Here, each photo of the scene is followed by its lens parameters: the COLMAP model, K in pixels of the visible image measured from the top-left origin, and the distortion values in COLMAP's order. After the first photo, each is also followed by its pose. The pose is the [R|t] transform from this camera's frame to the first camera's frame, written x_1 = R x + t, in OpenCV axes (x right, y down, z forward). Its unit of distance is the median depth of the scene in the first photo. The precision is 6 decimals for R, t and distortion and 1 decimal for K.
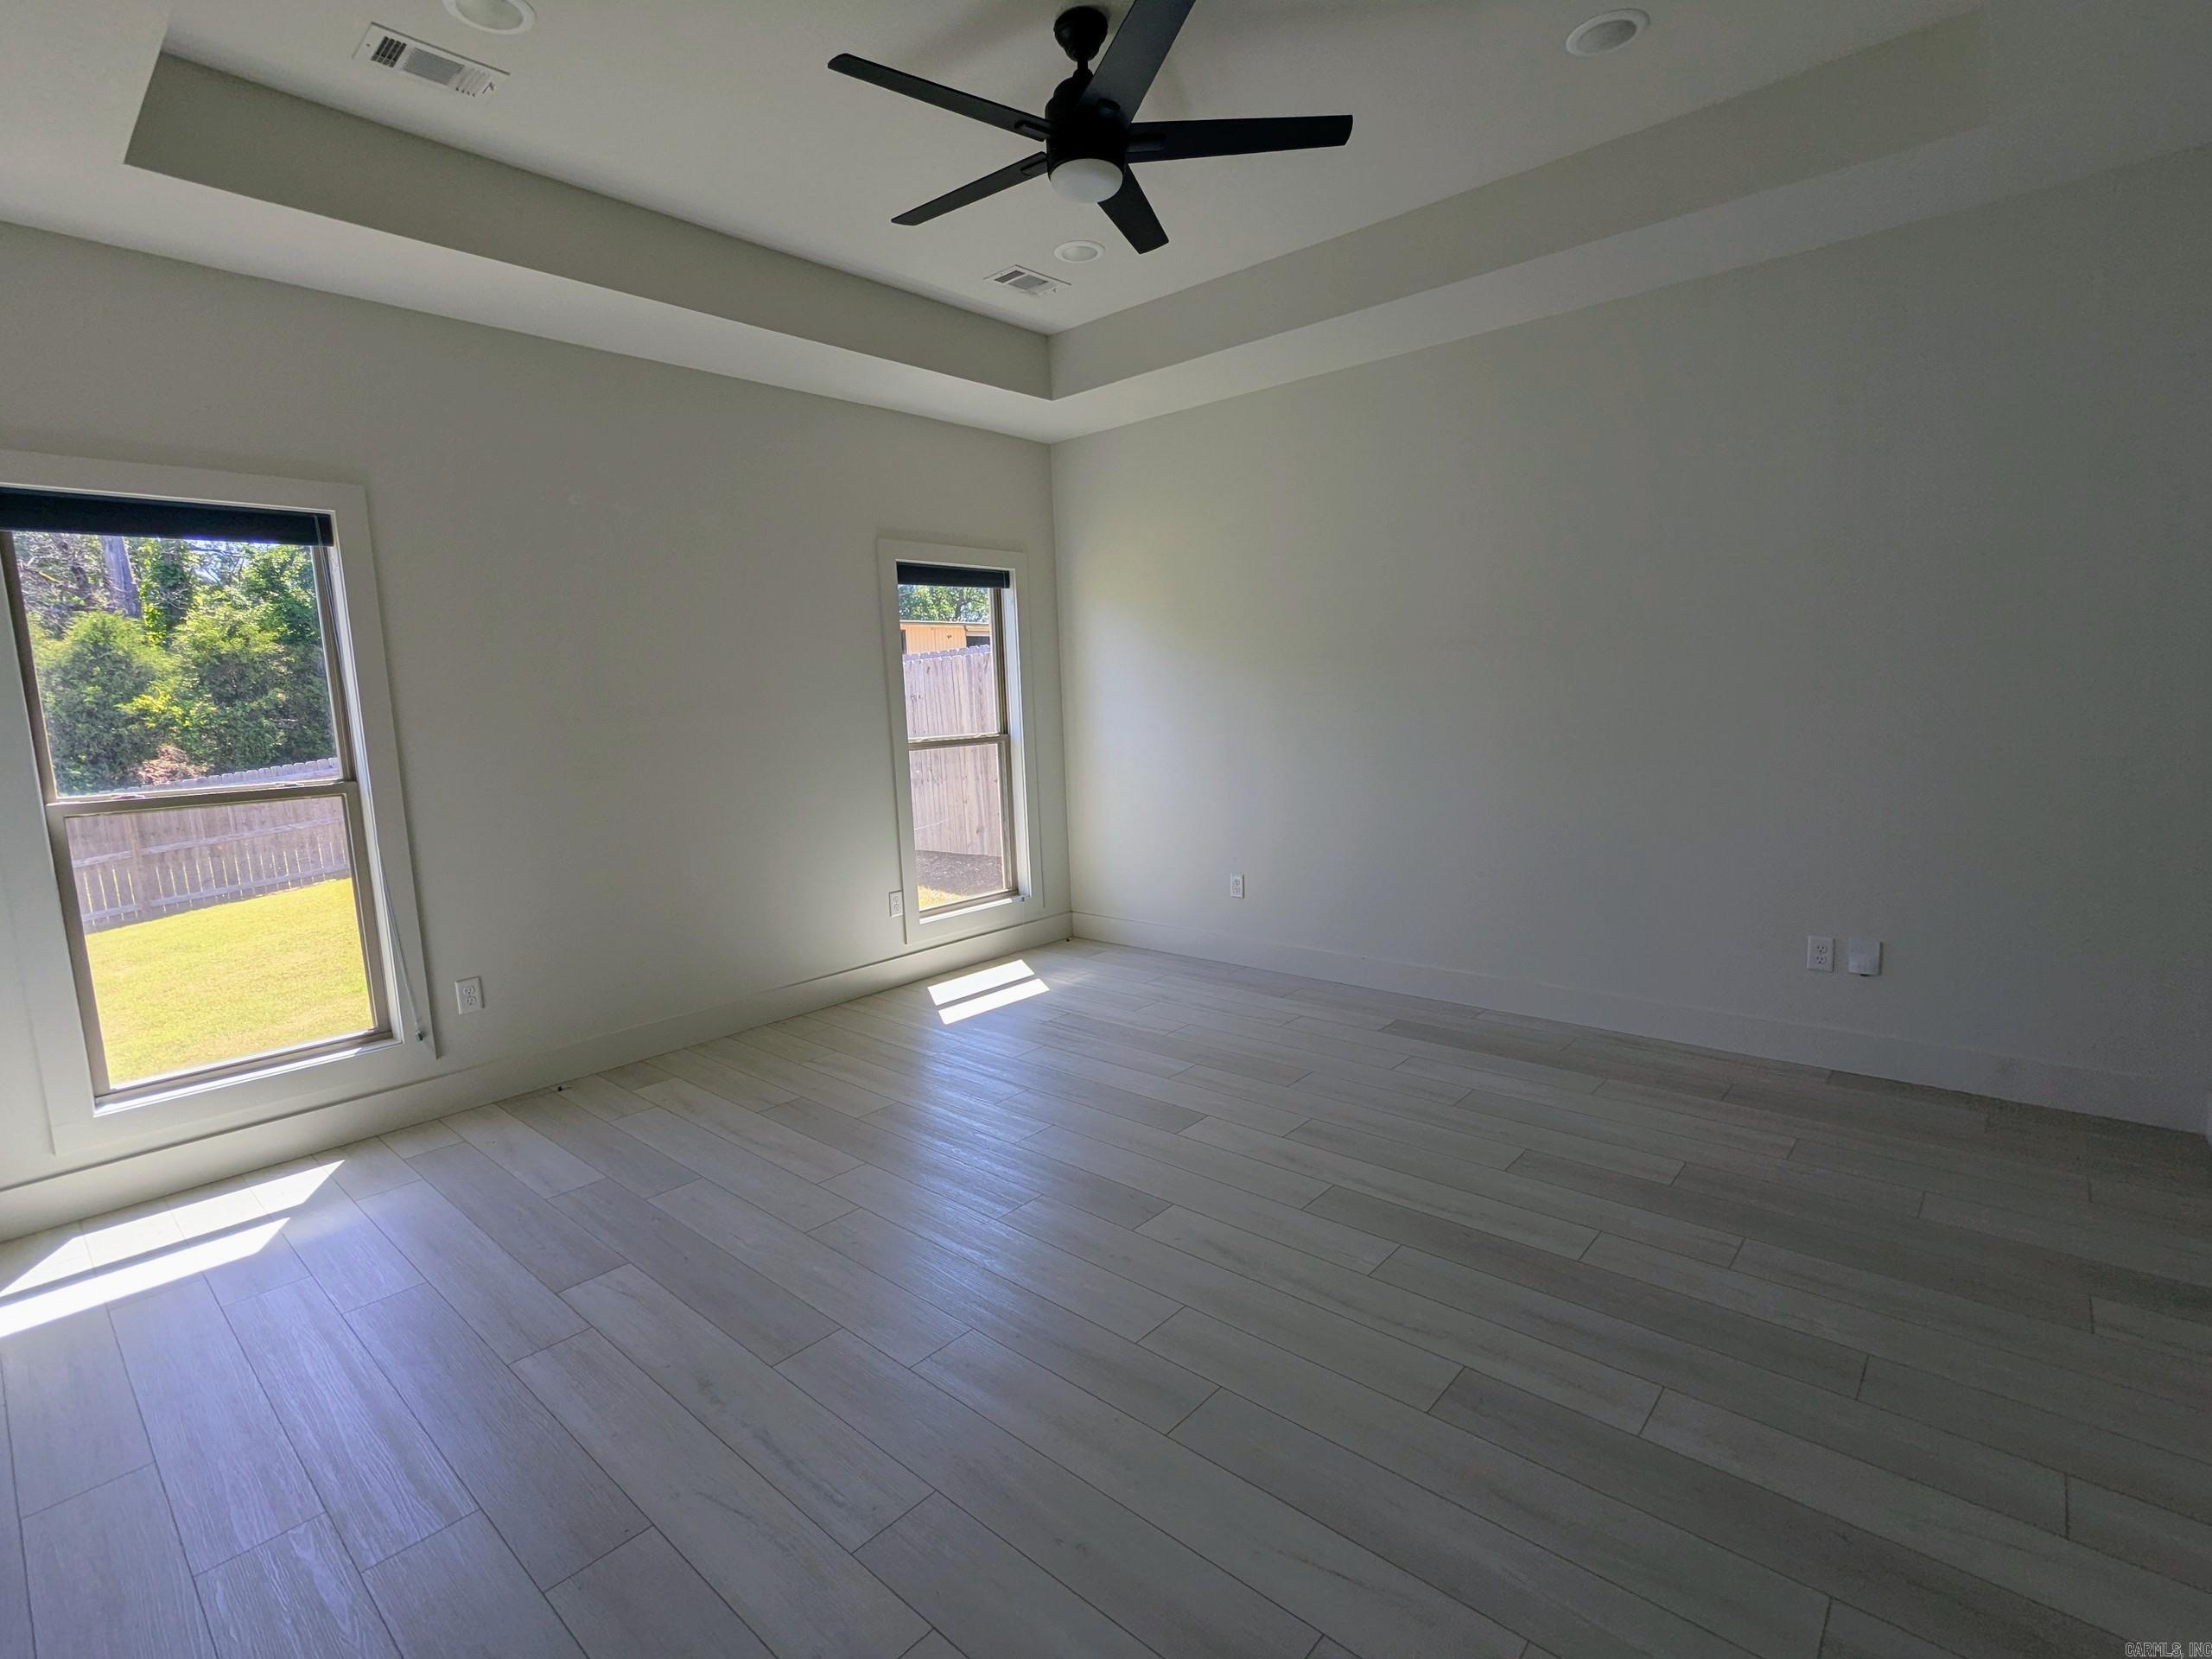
lens RADIAL K [[1040.1, 0, 1101.0], [0, 1040.1, 833.0], [0, 0, 1]] dist [0.001190, 0.000808]
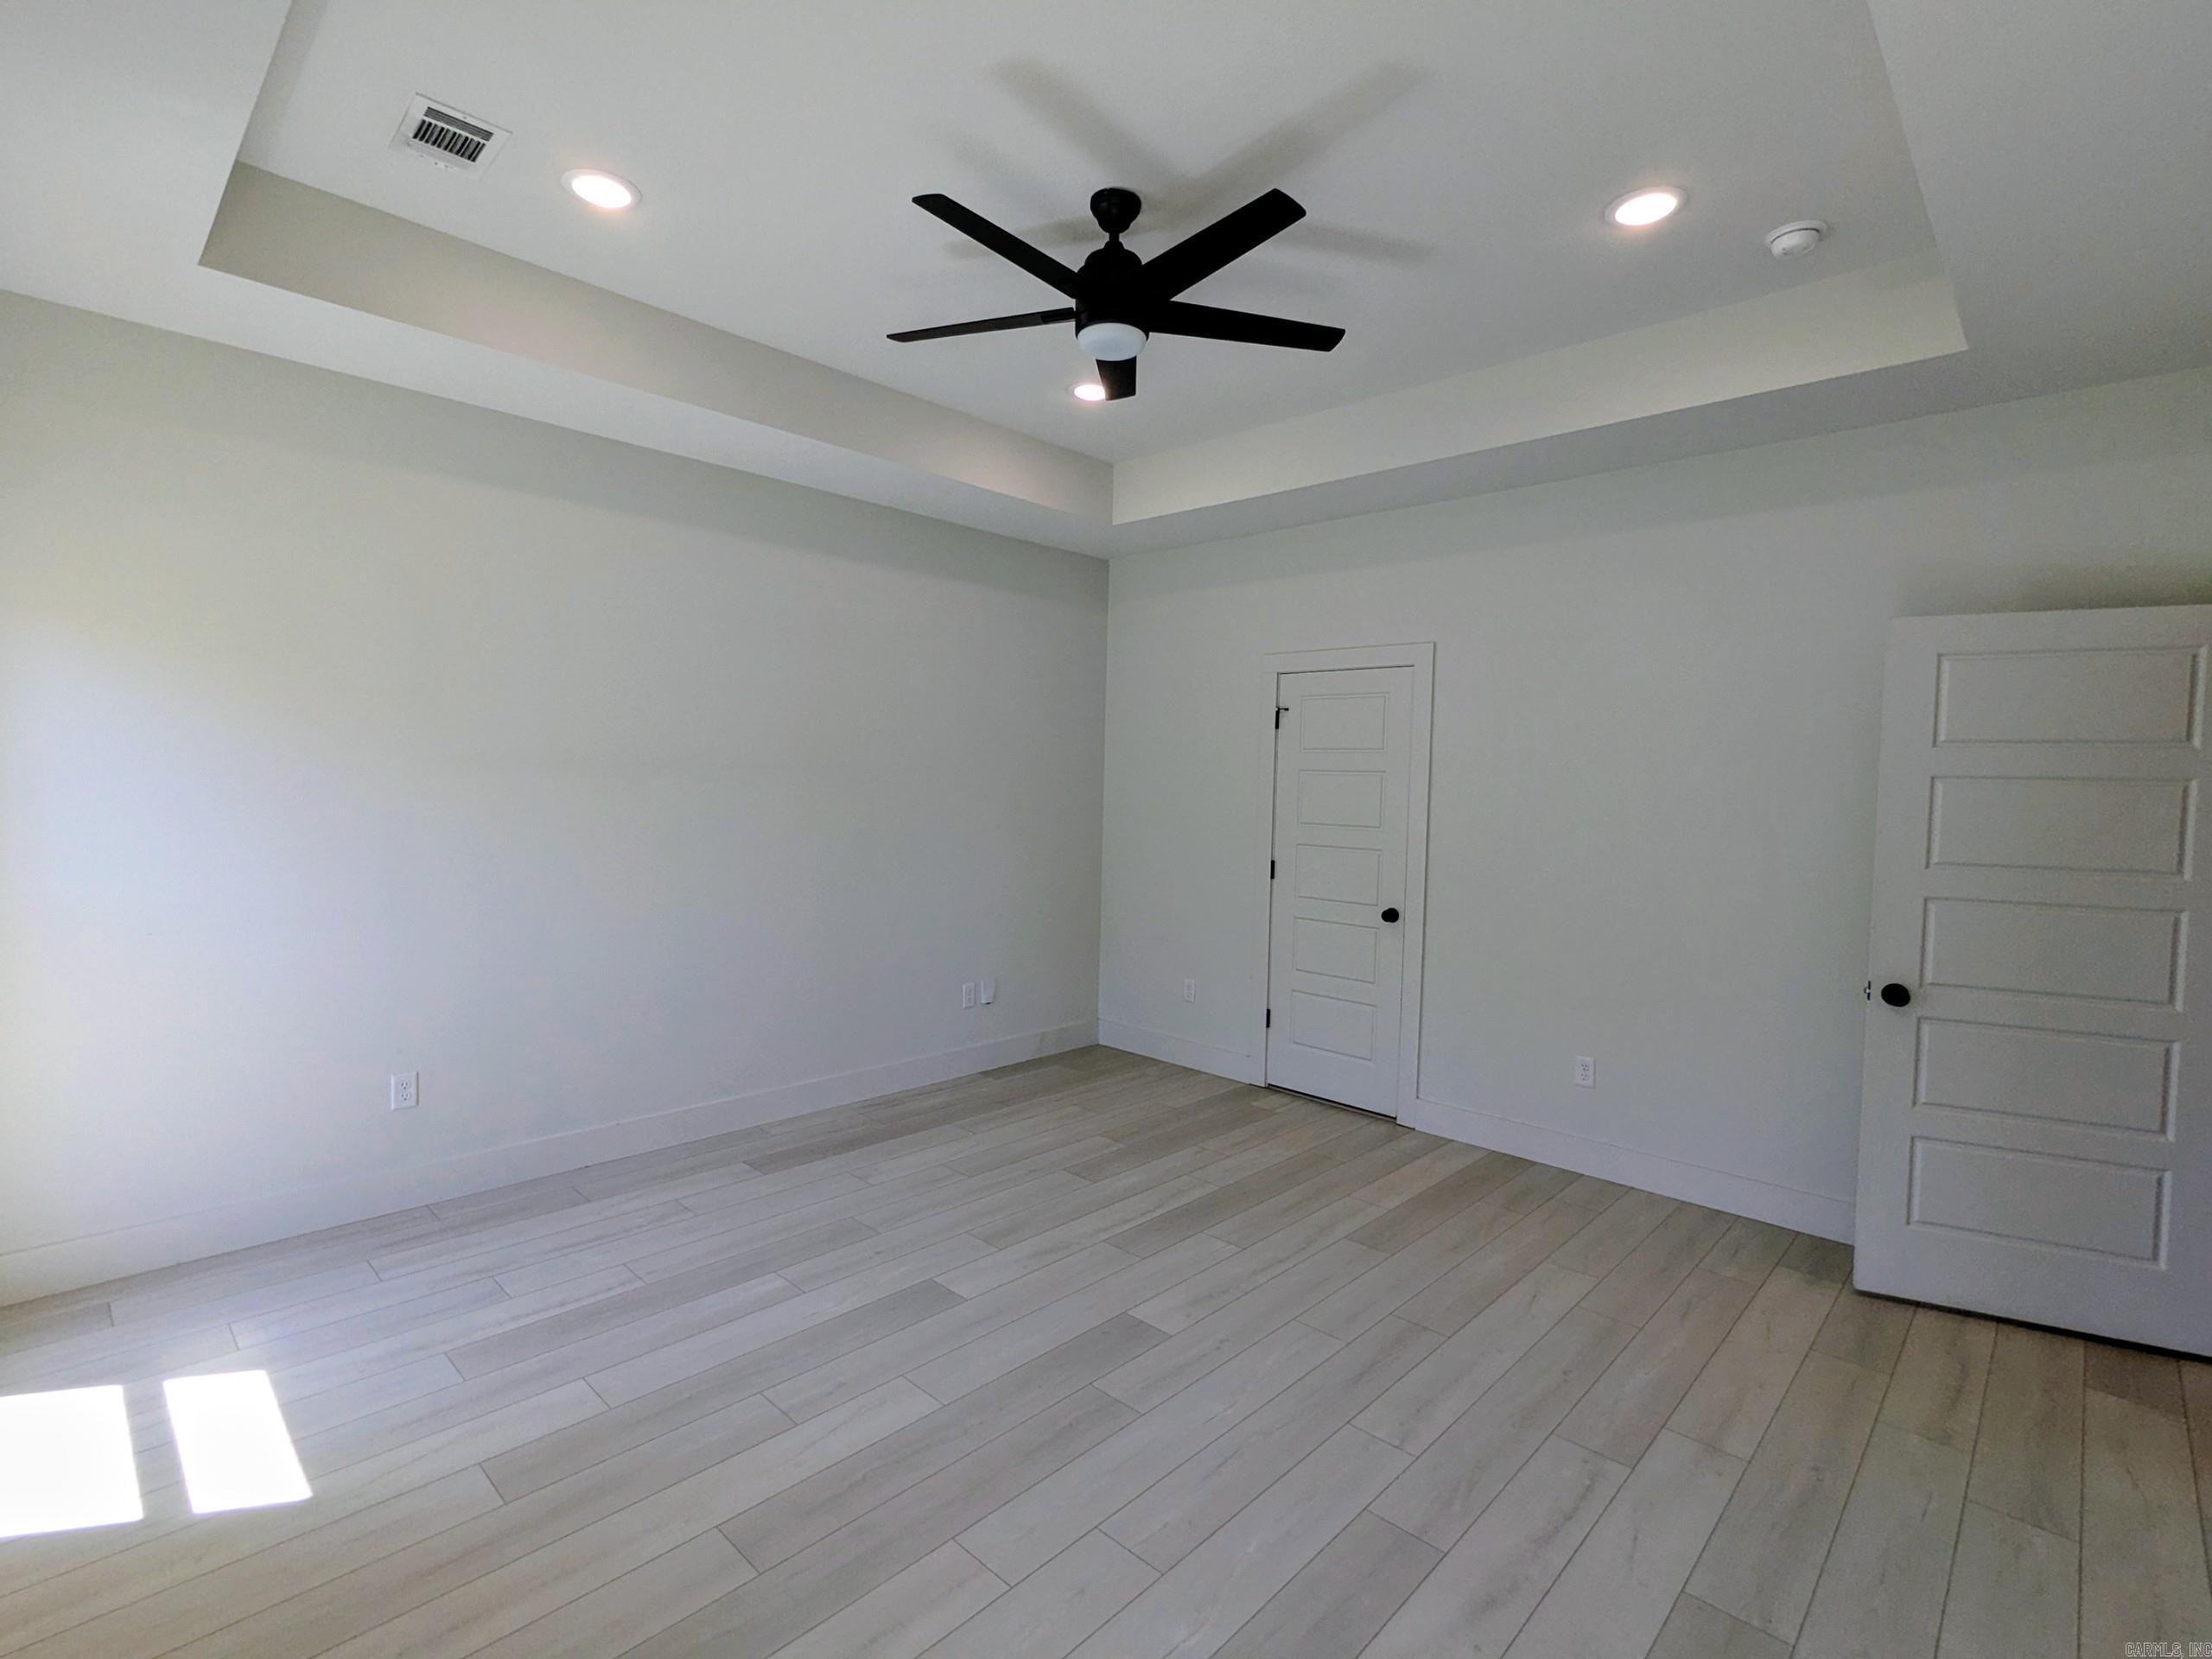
lens RADIAL K [[1066.7, 0, 1101.9], [0, 1066.7, 823.2], [0, 0, 1]] dist [-0.001878, -0.000037]
pose [[0.034650, -0.007558, 0.999371, -0.727309], [0.112335, 0.993664, 0.003620, -0.098582], [-0.993066, 0.112139, 0.035279, 0.684088]]
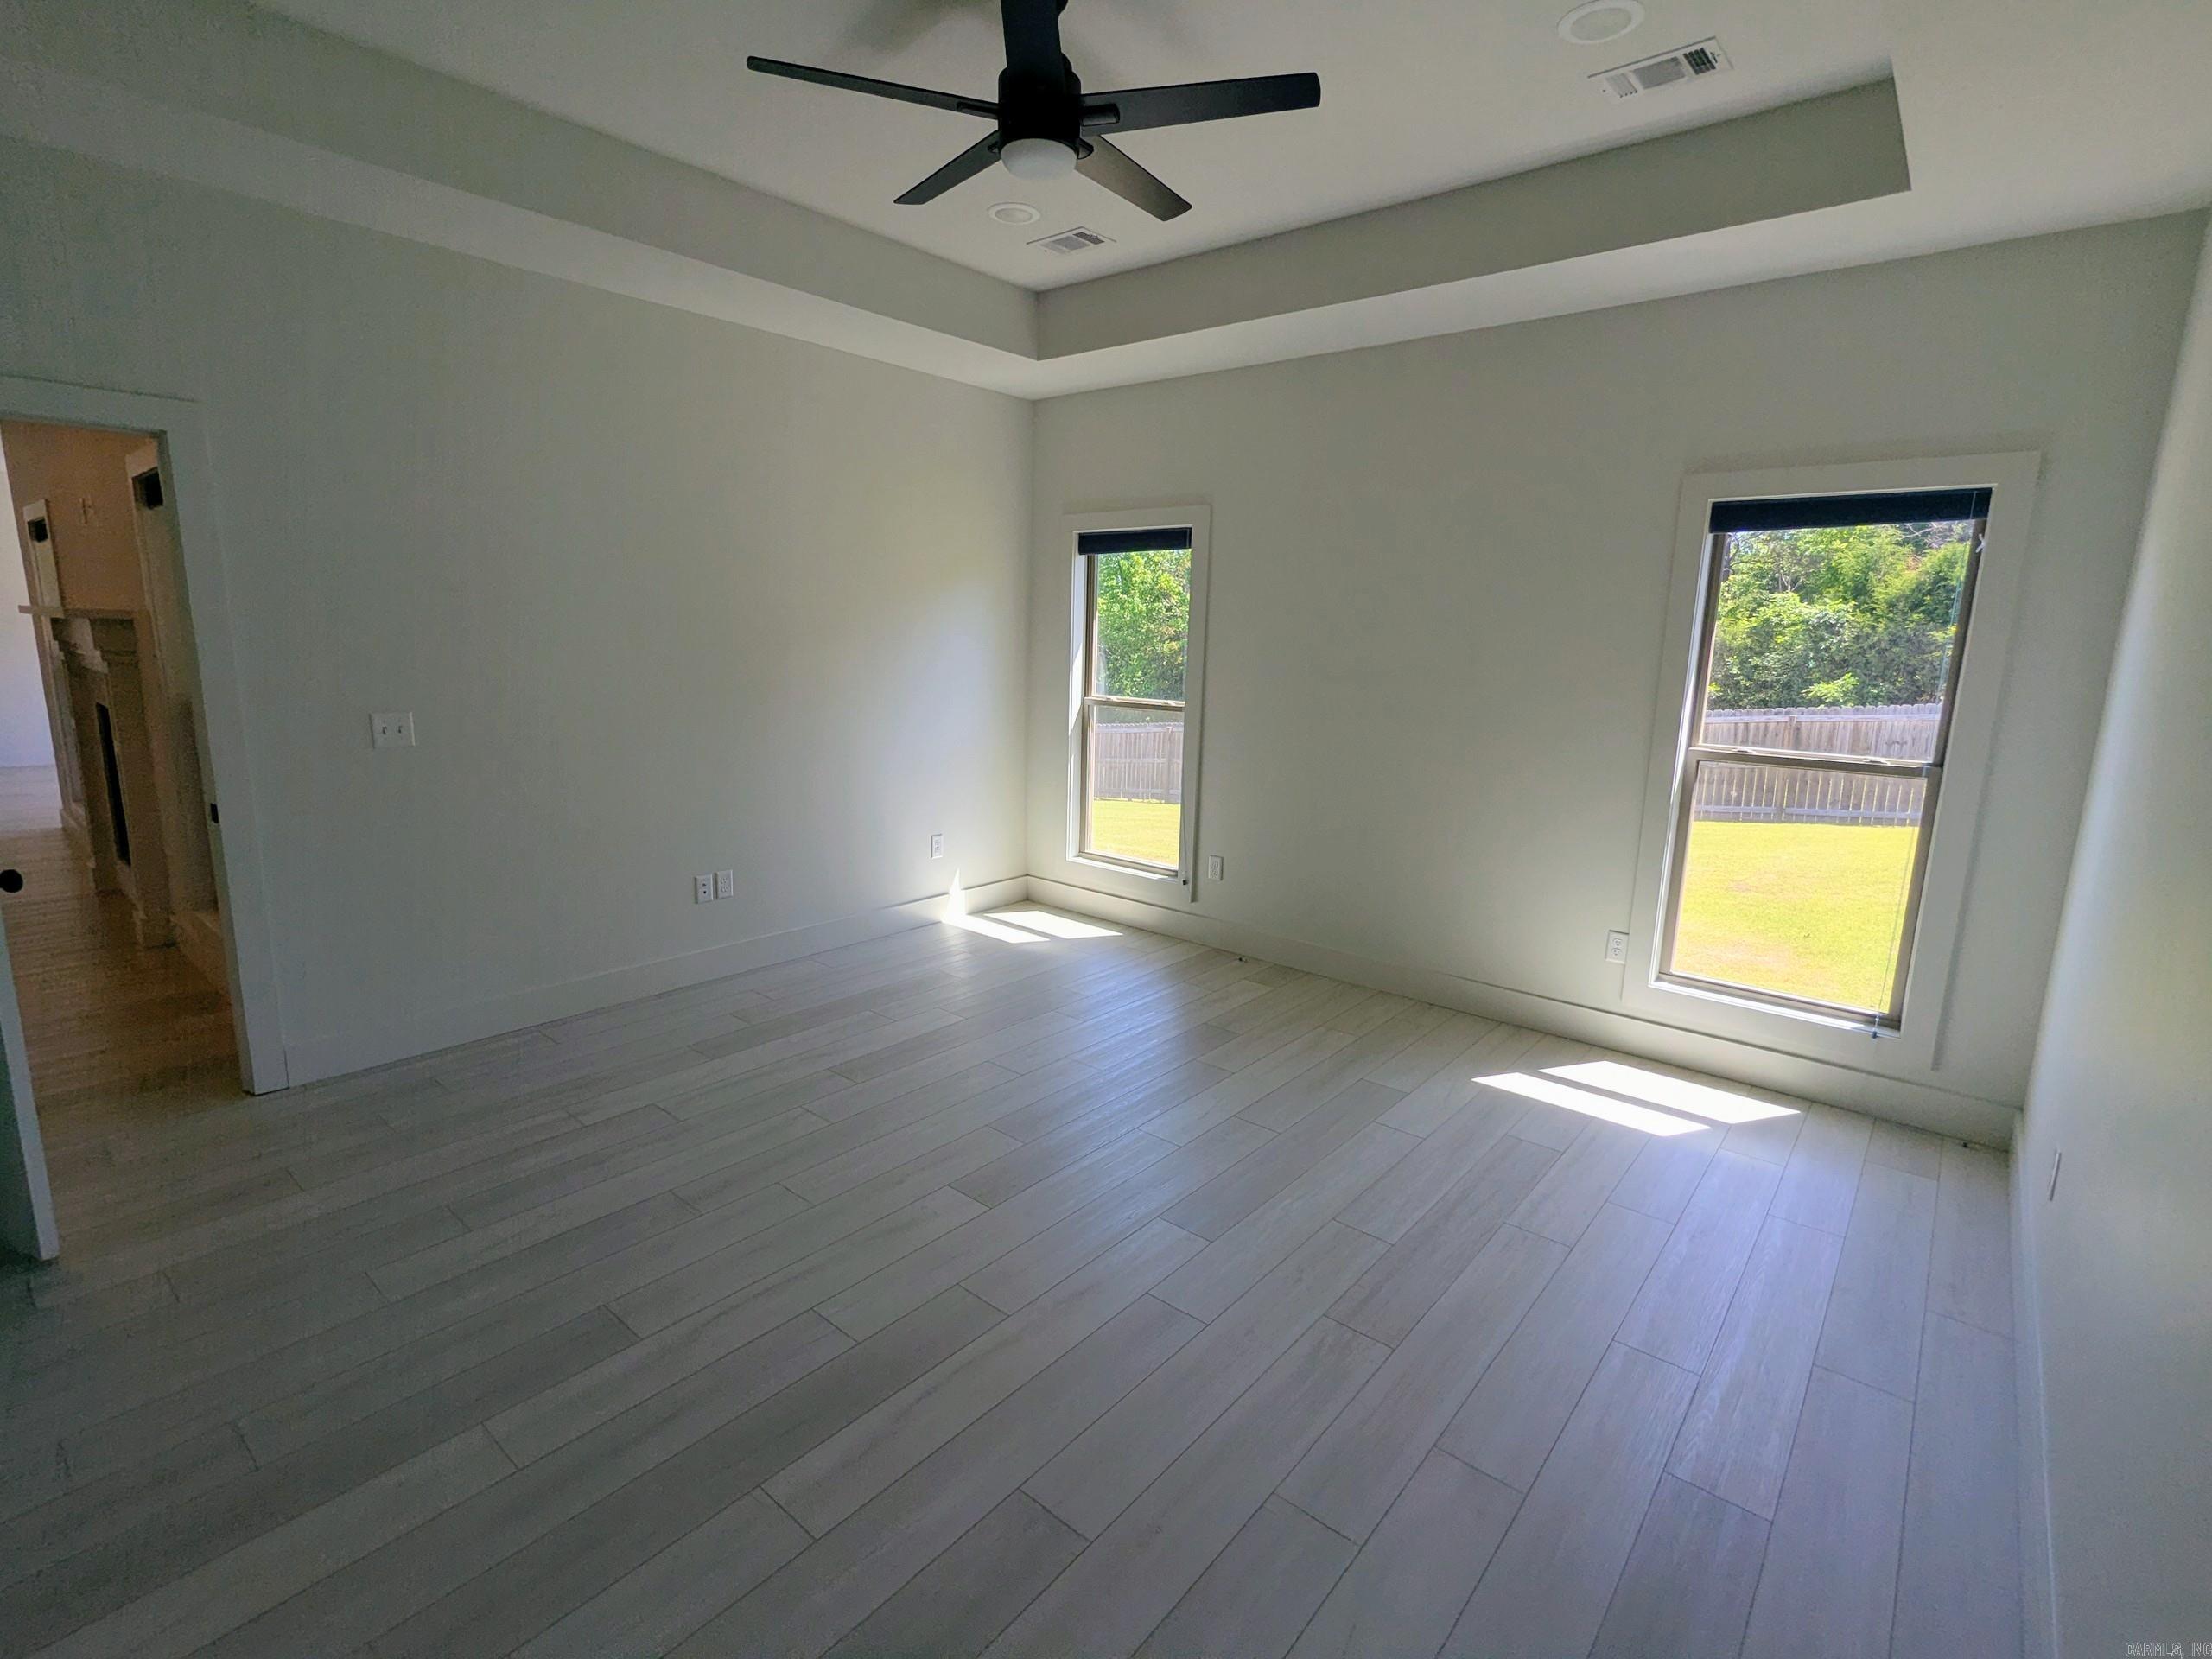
lens RADIAL K [[1040.1, 0, 1101.0], [0, 1040.1, 833.0], [0, 0, 1]] dist [0.001190, 0.000808]
pose [[0.024851, 0.230470, -0.972762, 0.707022], [-0.158311, 0.961691, 0.223802, -0.169804], [0.987077, 0.148437, 0.060385, 0.728029]]
